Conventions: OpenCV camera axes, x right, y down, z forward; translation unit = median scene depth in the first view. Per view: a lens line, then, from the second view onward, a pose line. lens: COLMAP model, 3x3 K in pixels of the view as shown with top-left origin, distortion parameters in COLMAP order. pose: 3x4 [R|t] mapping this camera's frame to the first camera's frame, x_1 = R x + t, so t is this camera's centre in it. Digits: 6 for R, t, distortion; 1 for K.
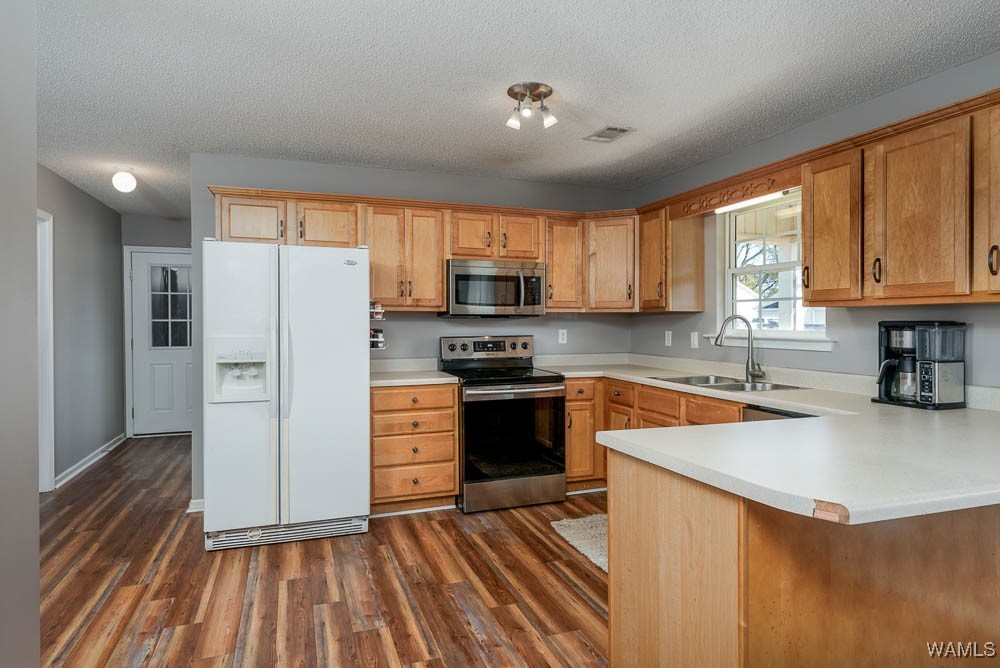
lens RADIAL K [[574.4, 0, 499.7], [0, 574.4, 328.7], [0, 0, 1]] dist [-0.006164, -0.002426]
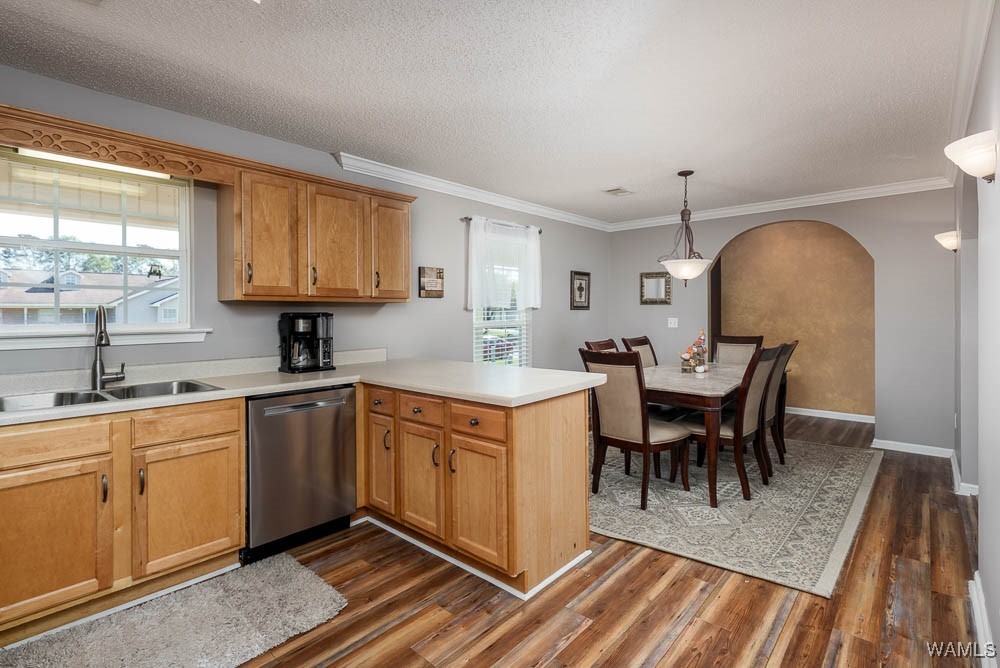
lens RADIAL K [[475.8, 0, 494.4], [0, 475.8, 316.2], [0, 0, 1]] dist [0.003673, 0.001011]
pose [[-0.467906, -0.003955, 0.883770, -0.406635], [0.015538, 0.999799, 0.012700, -0.008965], [-0.883642, 0.019674, -0.467750, 0.831992]]
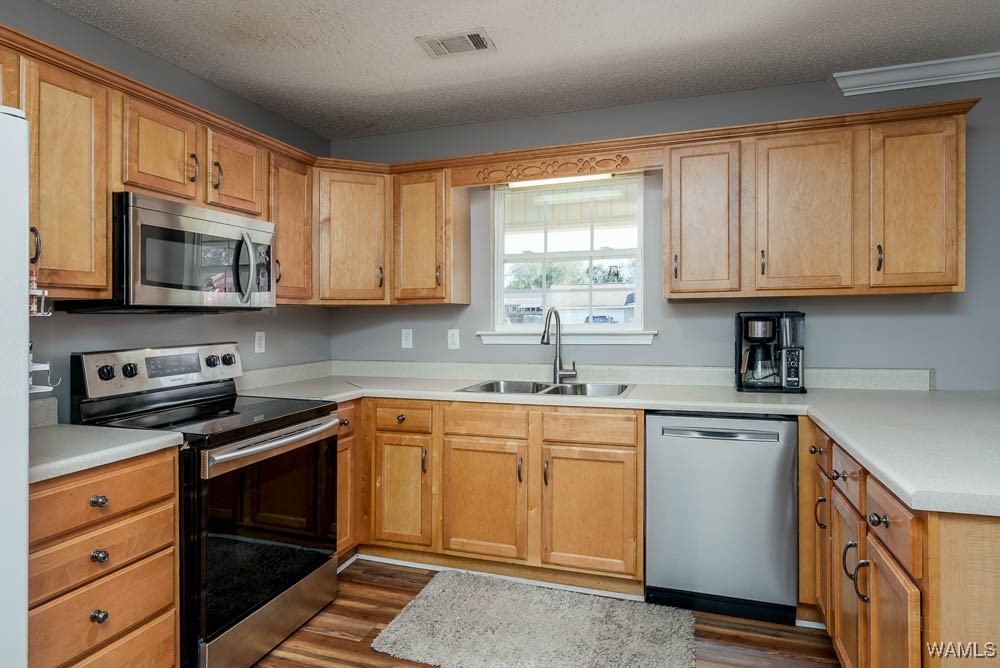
lens RADIAL K [[574.4, 0, 492.2], [0, 574.4, 316.8], [0, 0, 1]] dist [-0.006164, -0.002426]
pose [[0.628492, -0.006891, 0.777785, -0.314466], [0.022384, 0.999707, -0.009230, -0.004146], [-0.777494, 0.023211, 0.628462, 0.529635]]
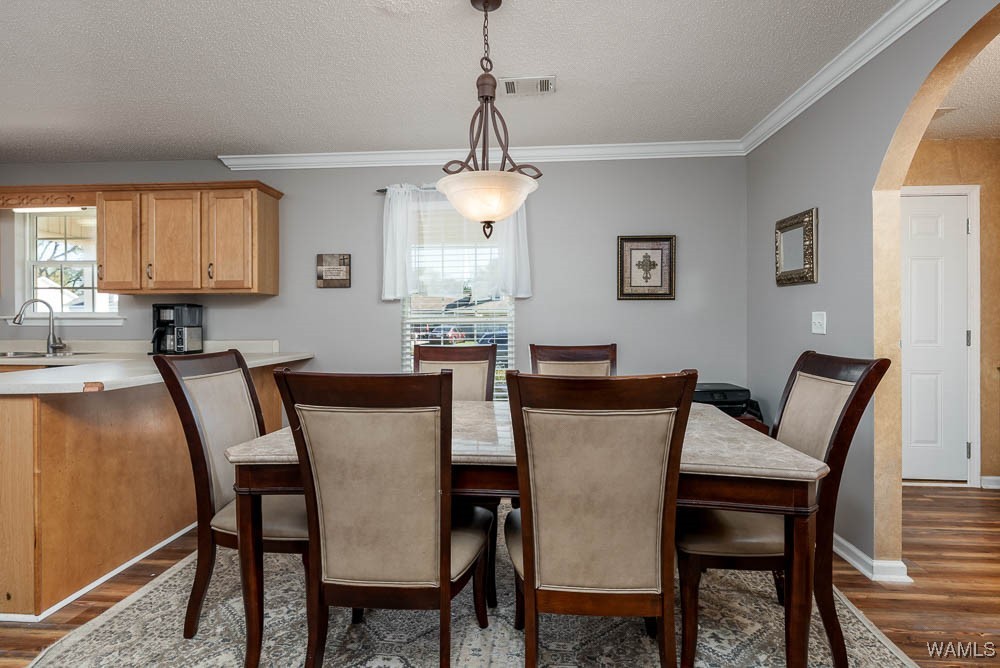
lens RADIAL K [[475.8, 0, 494.1], [0, 475.8, 315.4], [0, 0, 1]] dist [0.003673, 0.001011]
pose [[0.409161, 0.006363, 0.912440, -0.117763], [0.010762, 0.999872, -0.011799, 0.034255], [-0.912399, 0.014648, 0.409040, -0.305873]]
